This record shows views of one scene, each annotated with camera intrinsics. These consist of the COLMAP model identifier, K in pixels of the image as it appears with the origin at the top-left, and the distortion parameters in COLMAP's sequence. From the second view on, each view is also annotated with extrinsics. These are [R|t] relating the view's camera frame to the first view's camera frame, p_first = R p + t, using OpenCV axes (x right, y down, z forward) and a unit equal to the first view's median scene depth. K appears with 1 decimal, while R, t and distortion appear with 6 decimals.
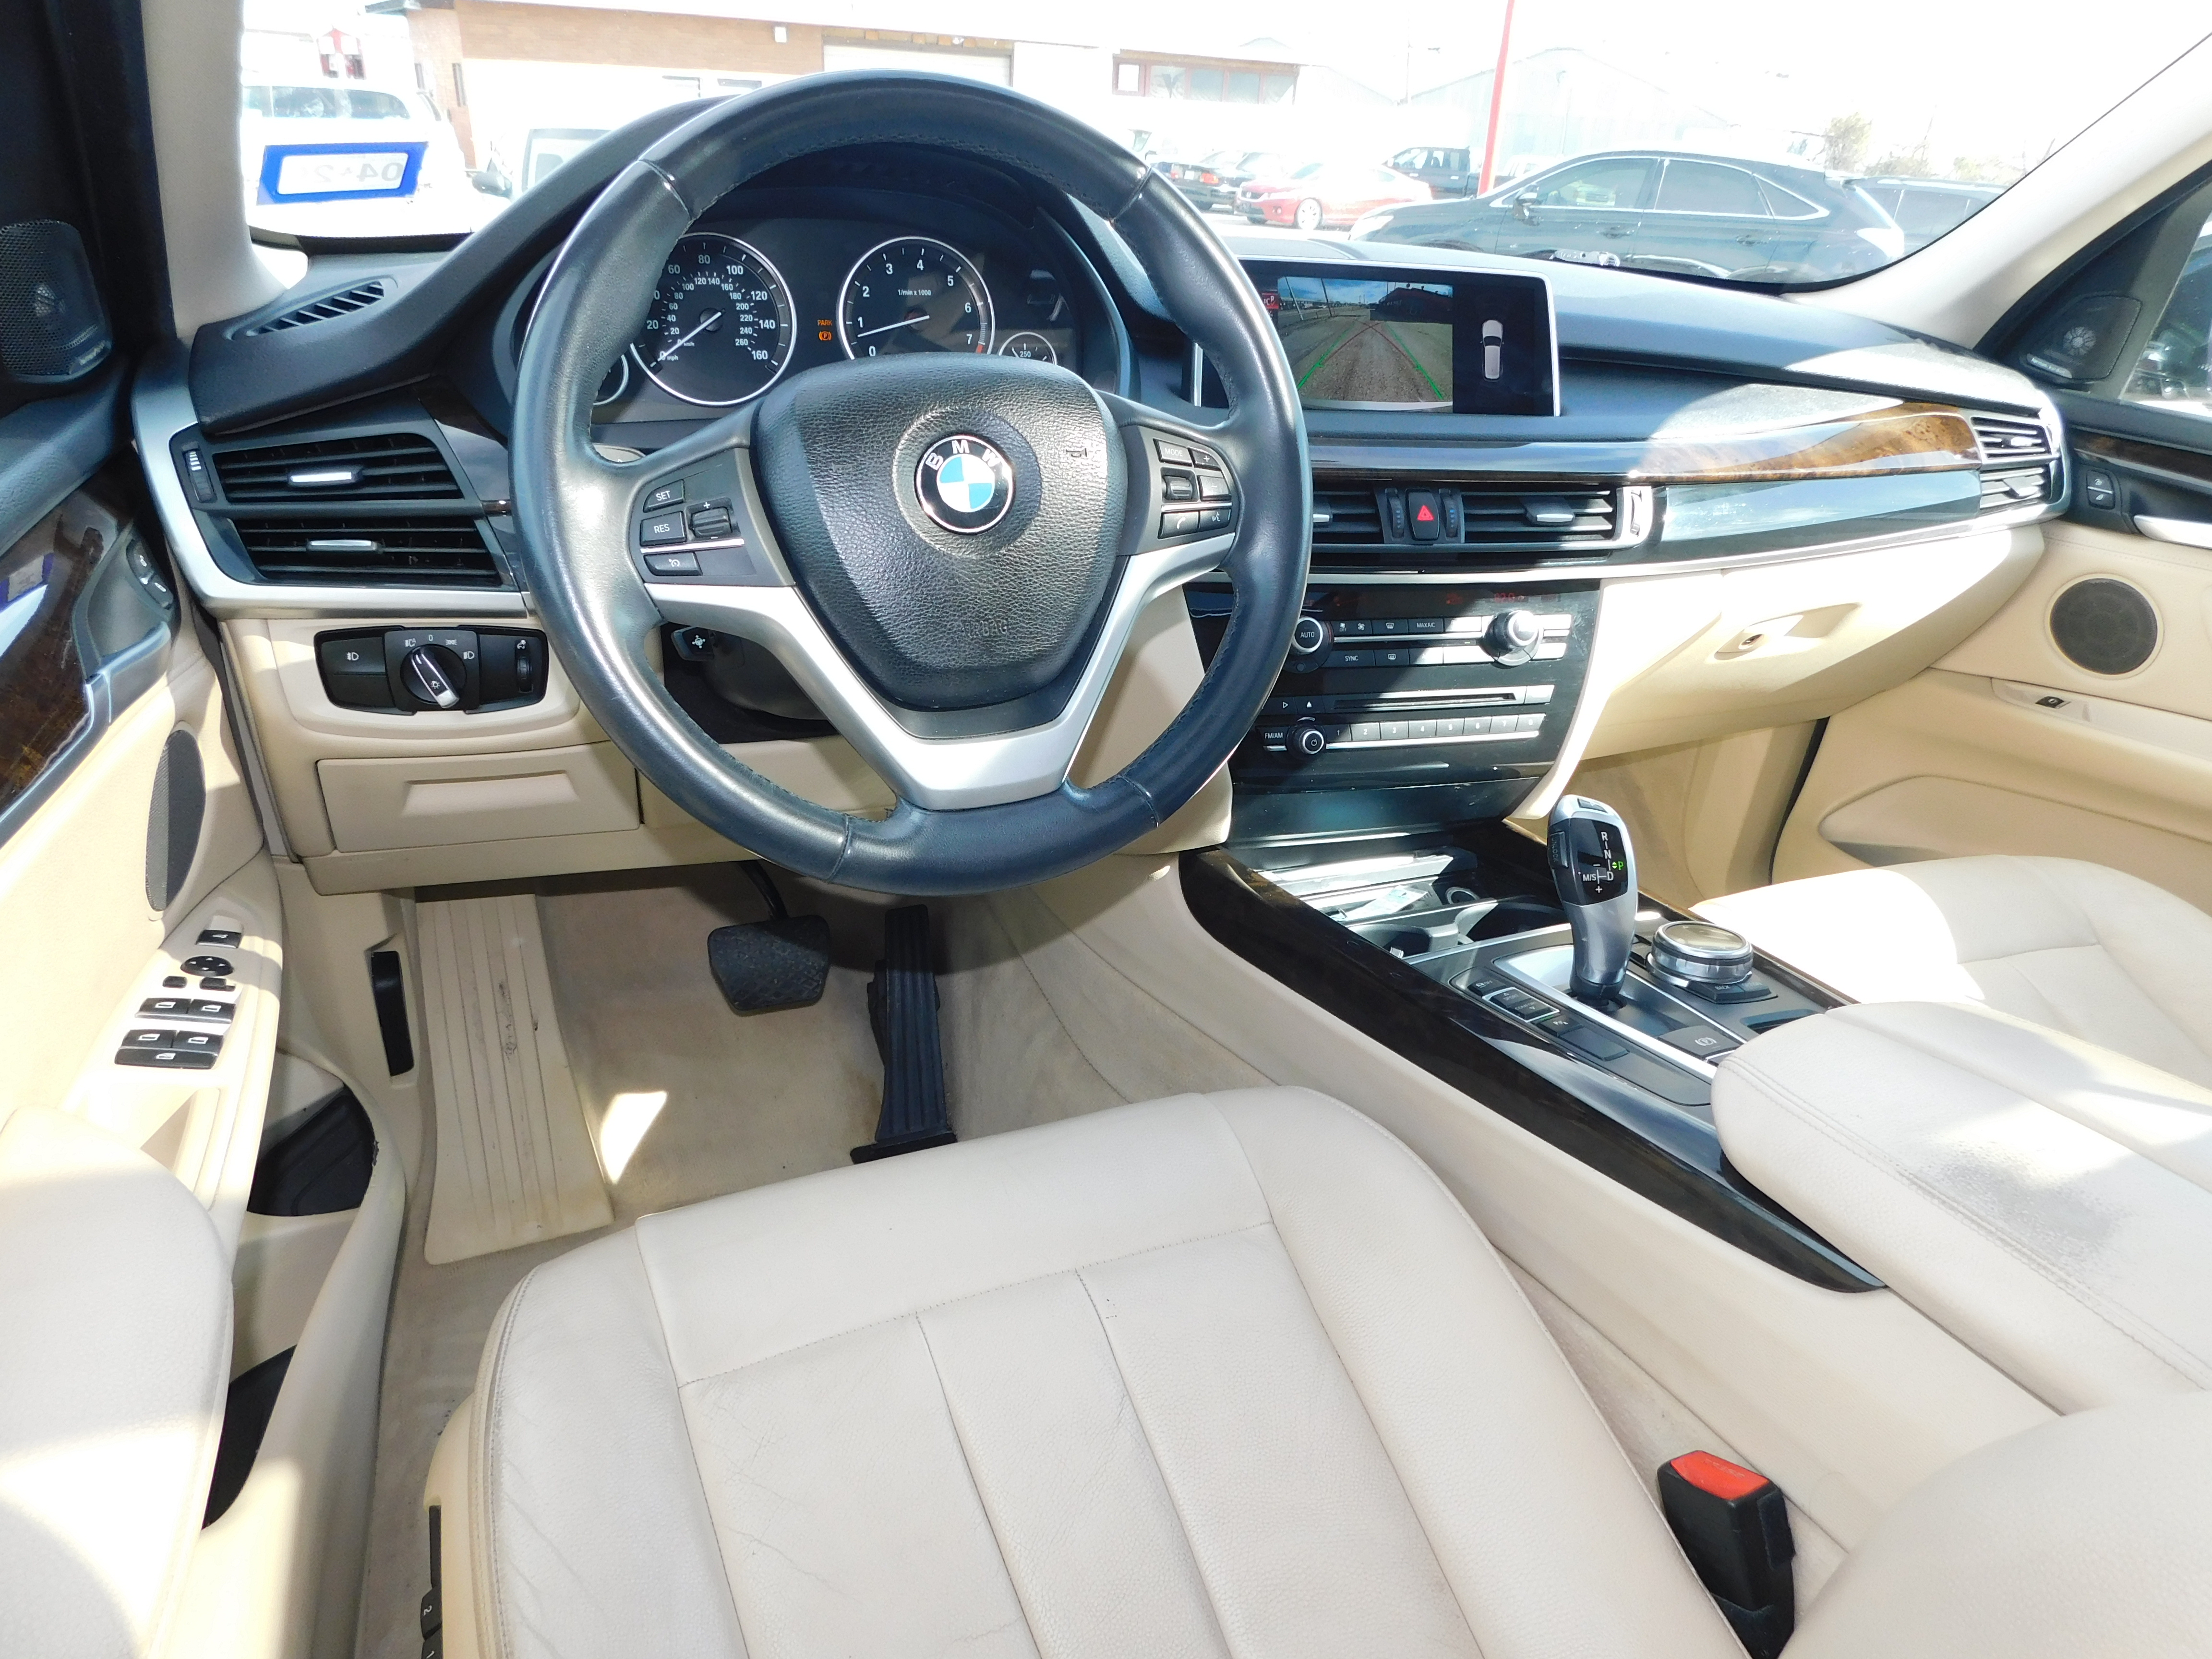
lens RADIAL K [[1448.5, 0, 1114.3], [0, 1448.5, 827.2], [0, 0, 1]] dist [-0.082380, 0.057551]
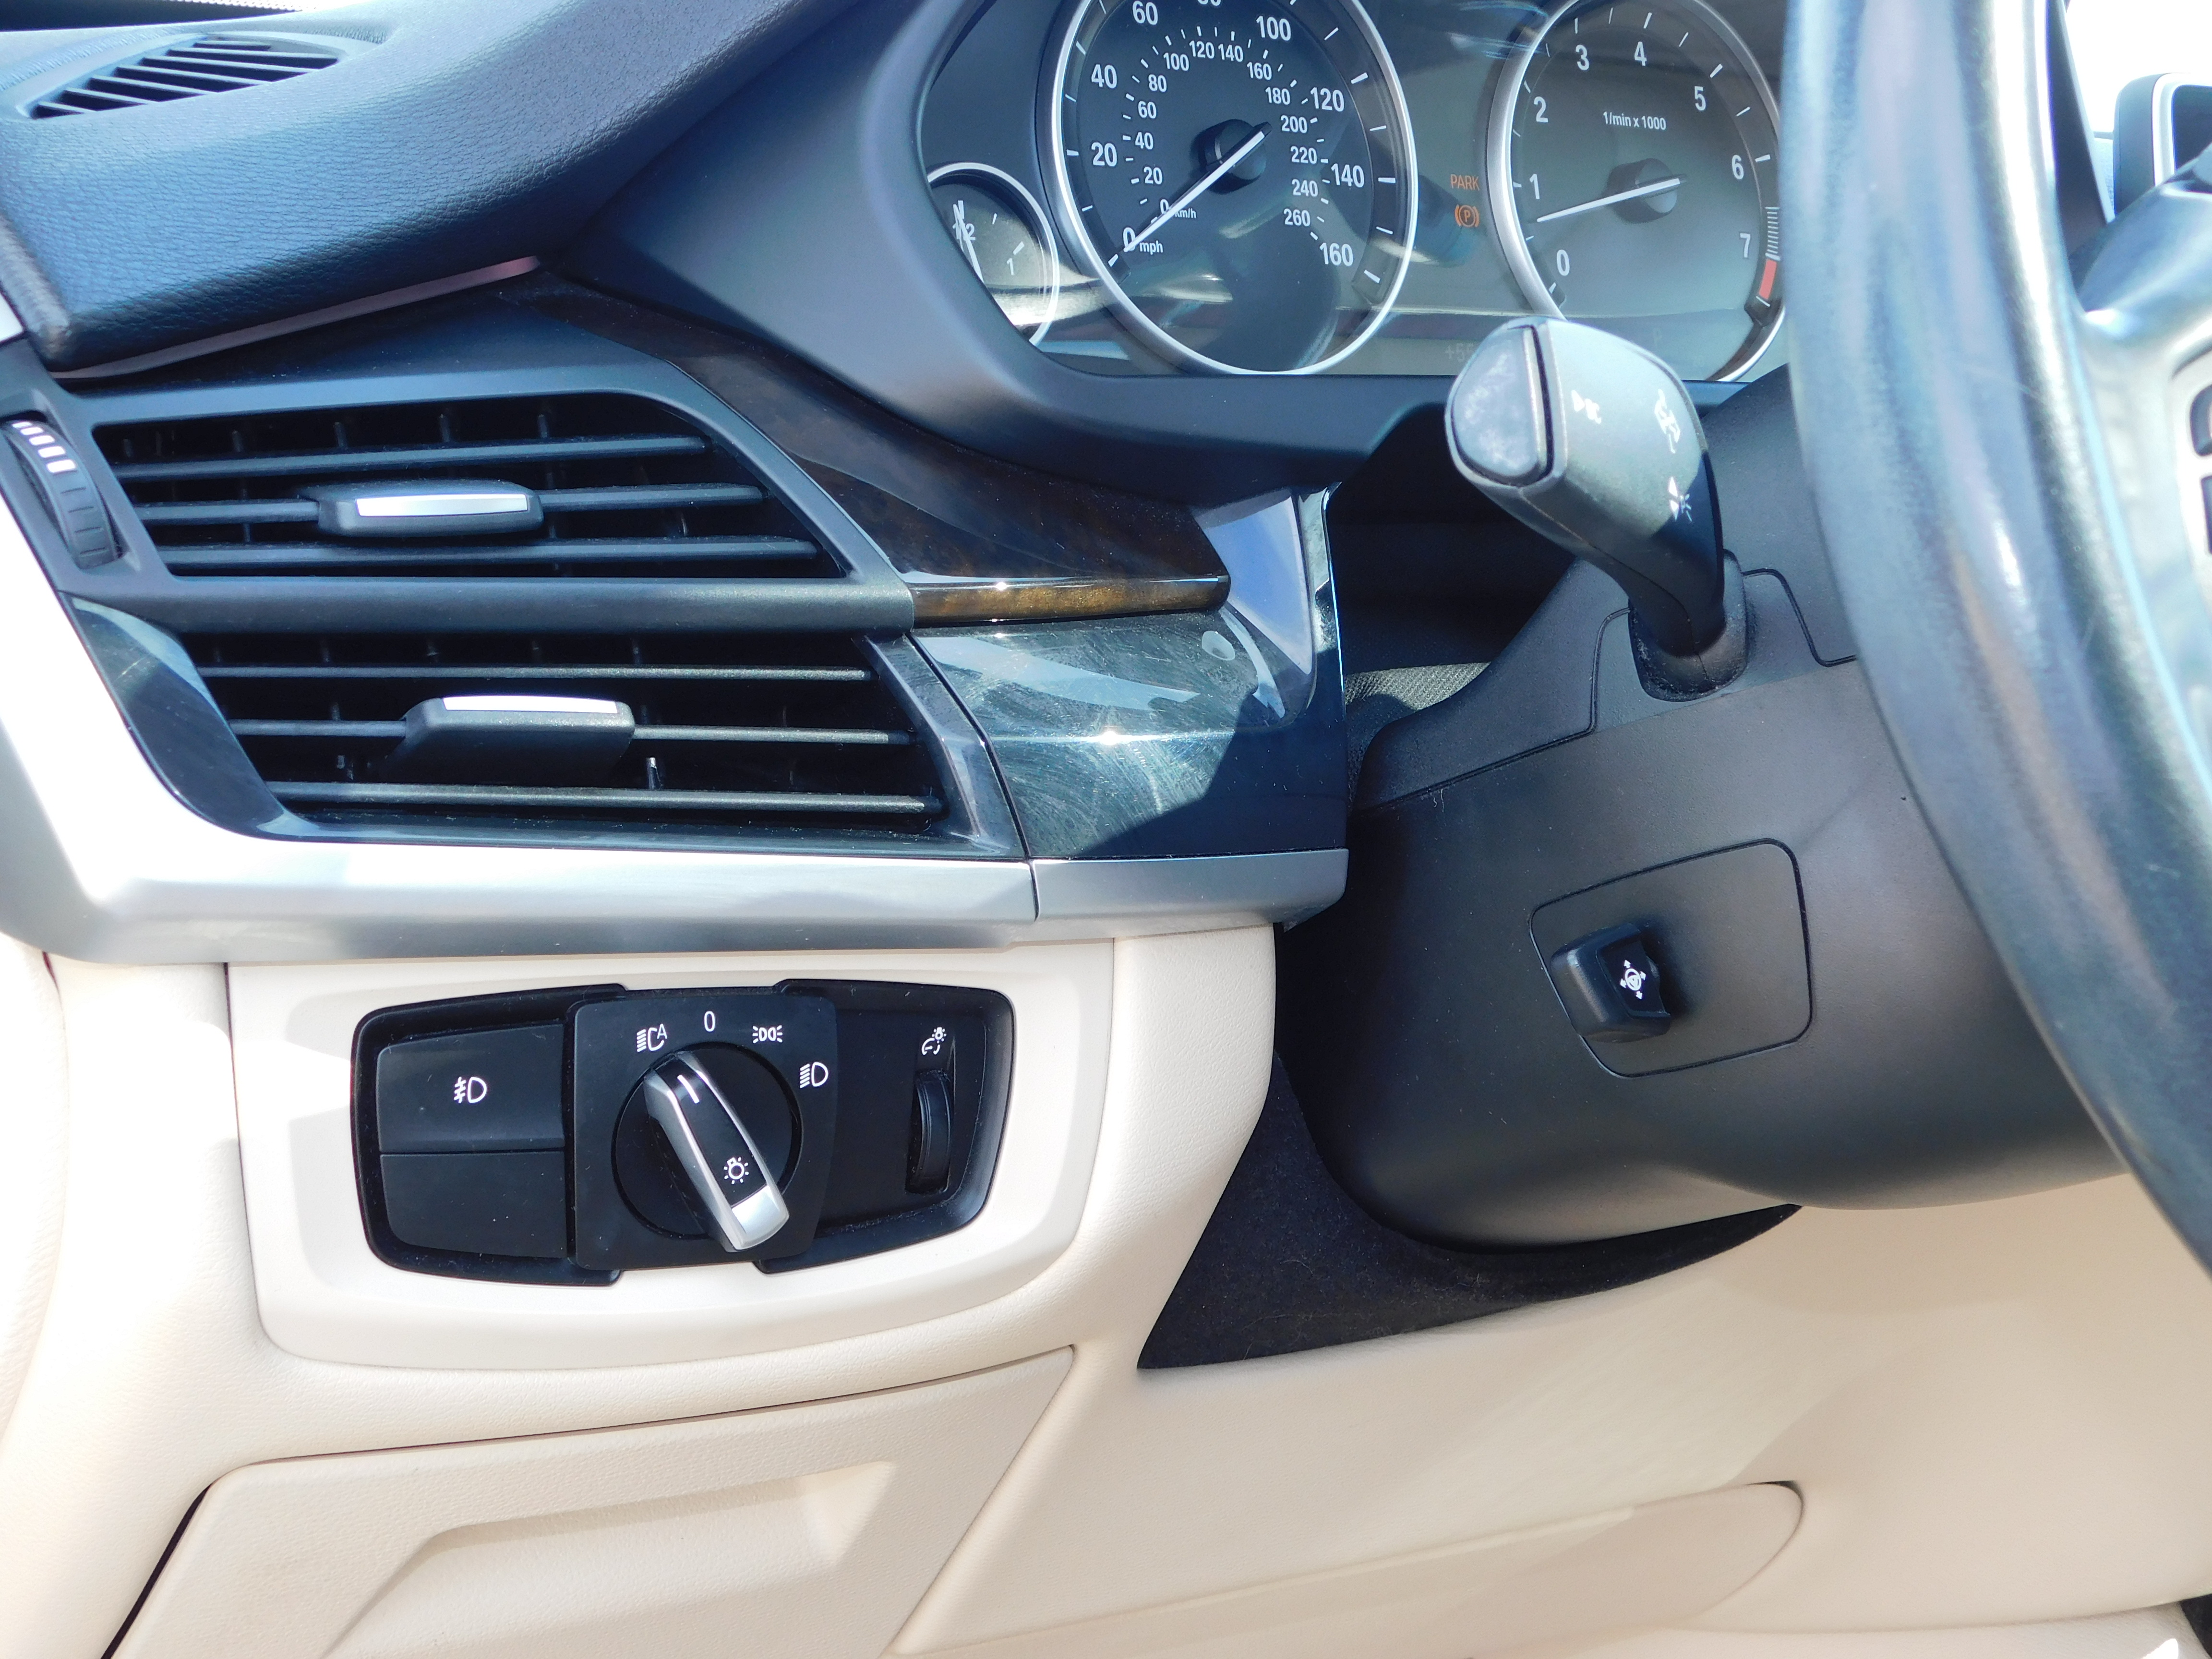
lens RADIAL K [[3273.6, 0, 1106.0], [0, 3273.6, 829.5], [0, 0, 1]] dist [0.125415, -0.845594]
pose [[0.970932, -0.038395, 0.236254, -0.510894], [0.098559, 0.963619, -0.248445, 0.011326], [-0.218120, 0.264509, 0.939393, 0.271438]]
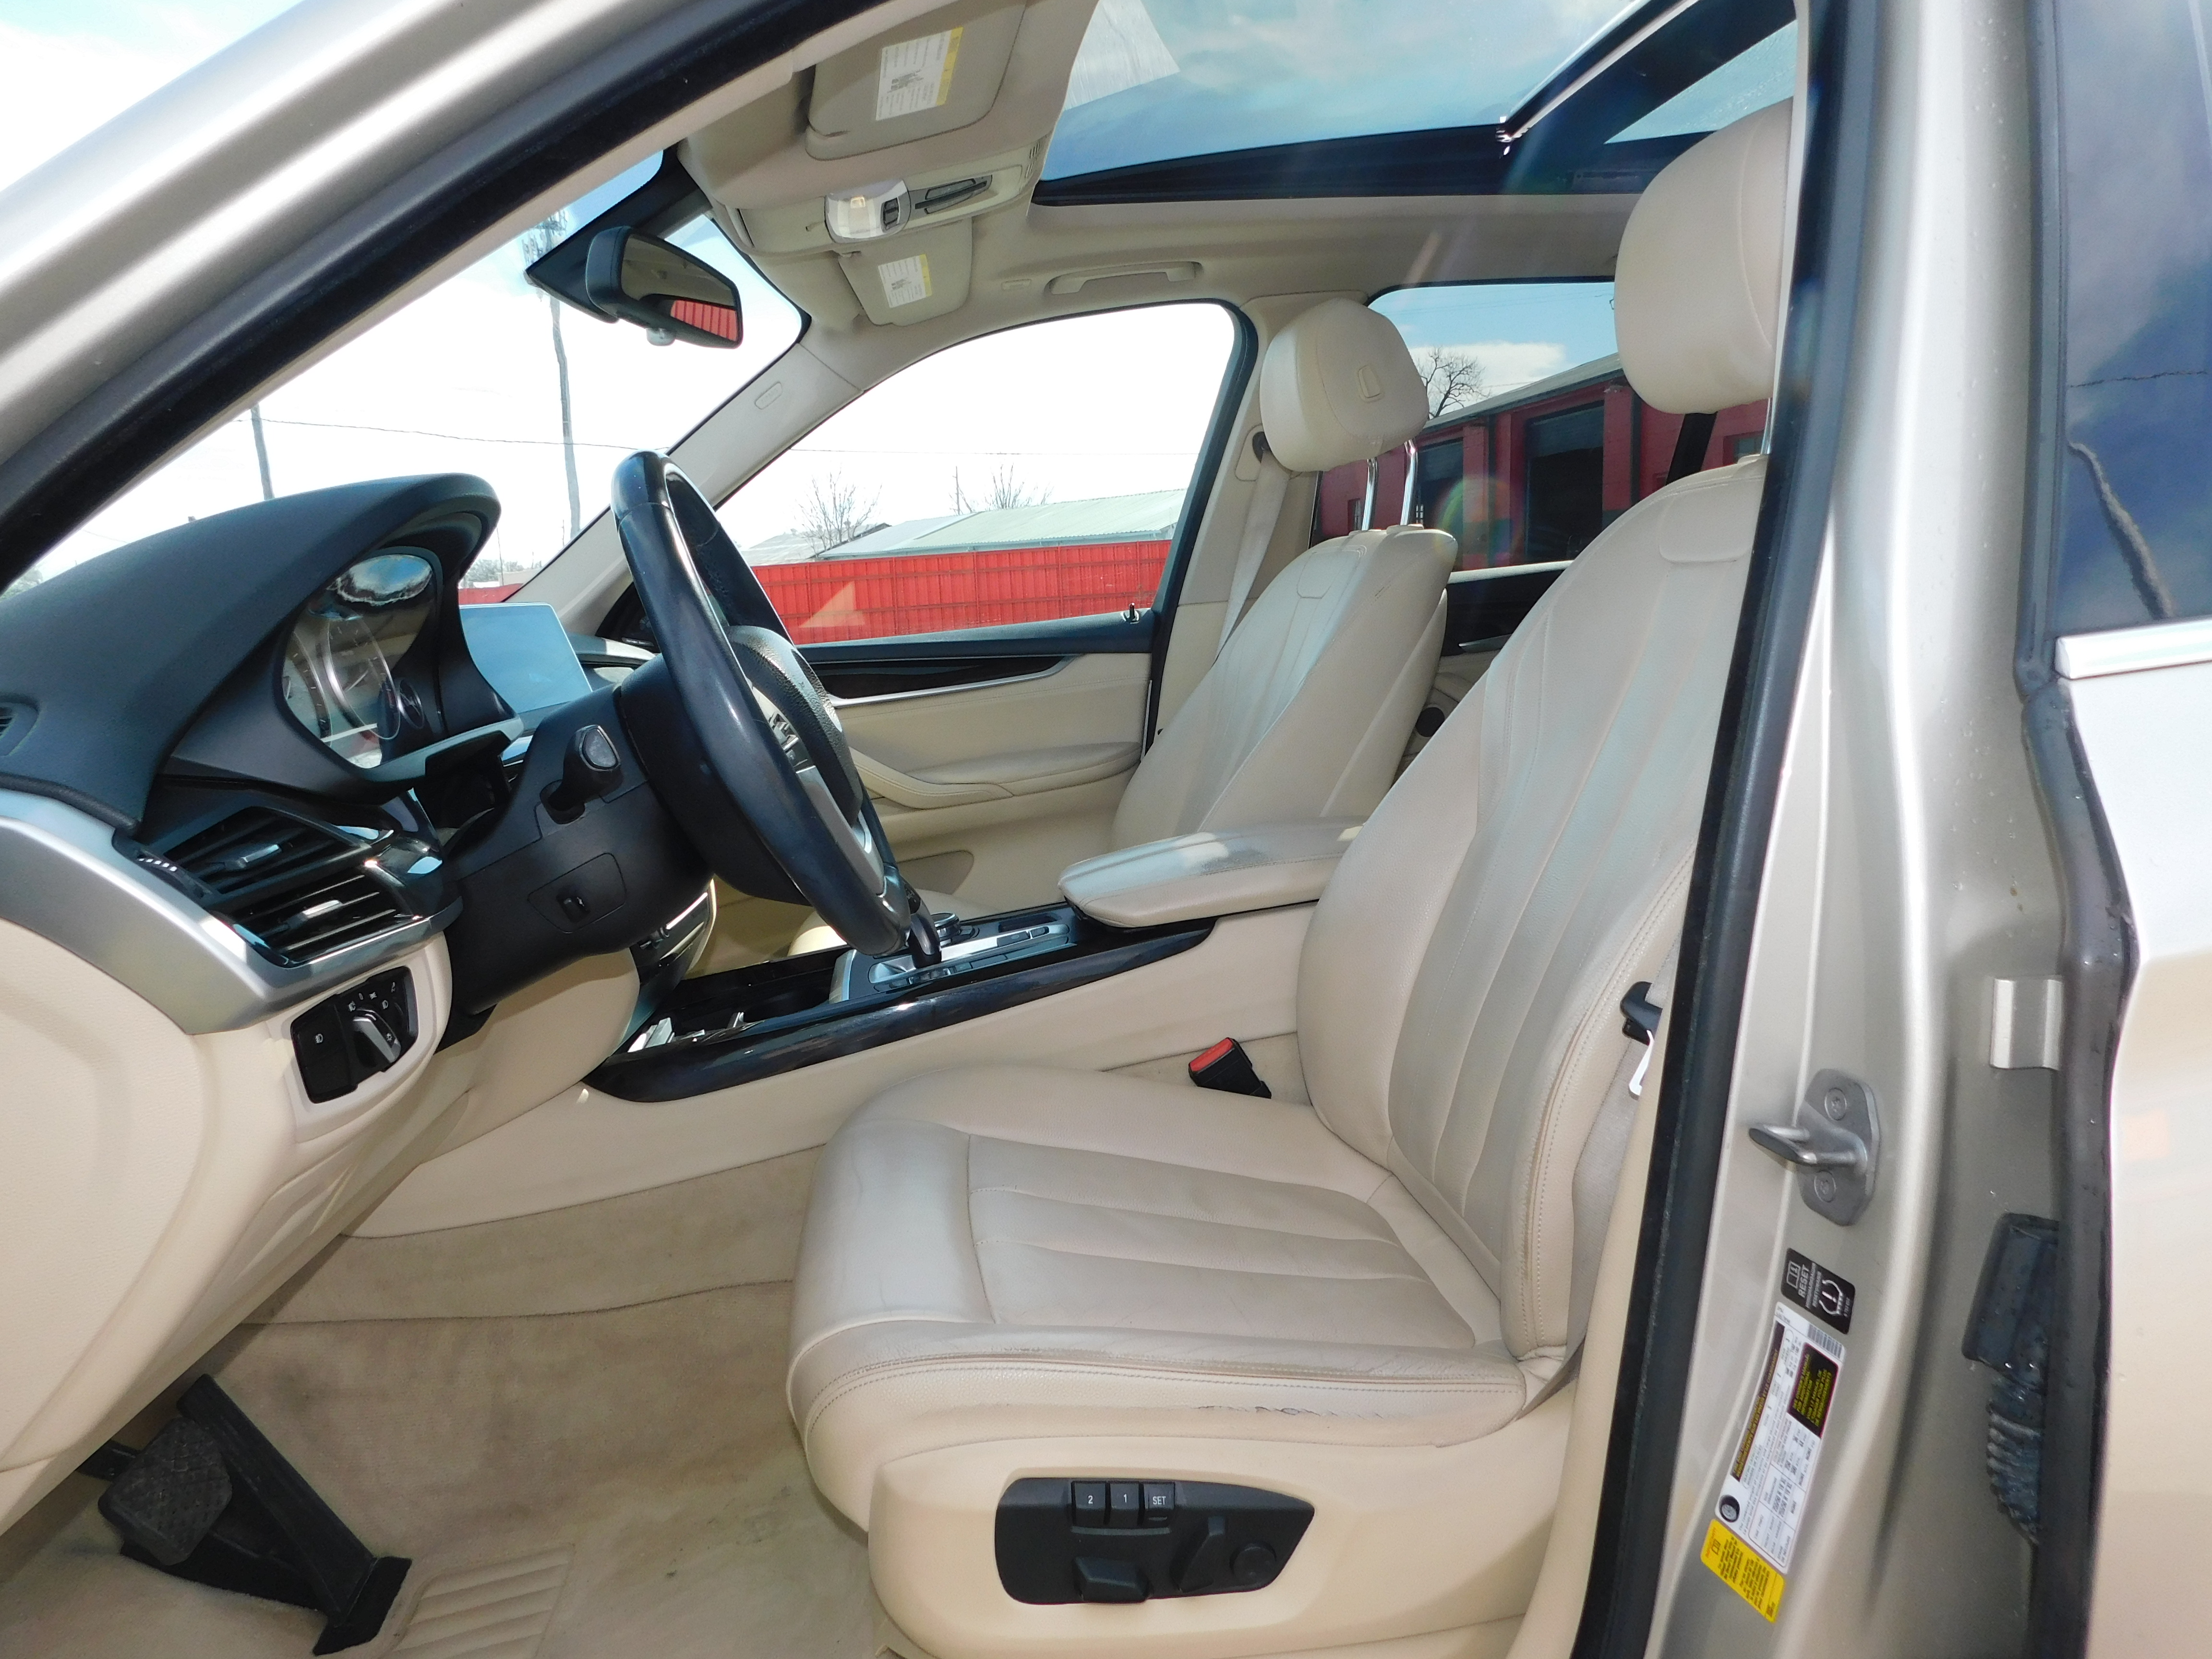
lens RADIAL K [[1448.5, 0, 1114.3], [0, 1448.5, 827.2], [0, 0, 1]] dist [-0.082380, 0.057551]
pose [[0.278410, -0.244680, 0.928773, -1.089973], [0.486018, 0.869951, 0.083494, -0.058128], [-0.828416, 0.428155, 0.361123, 0.161435]]
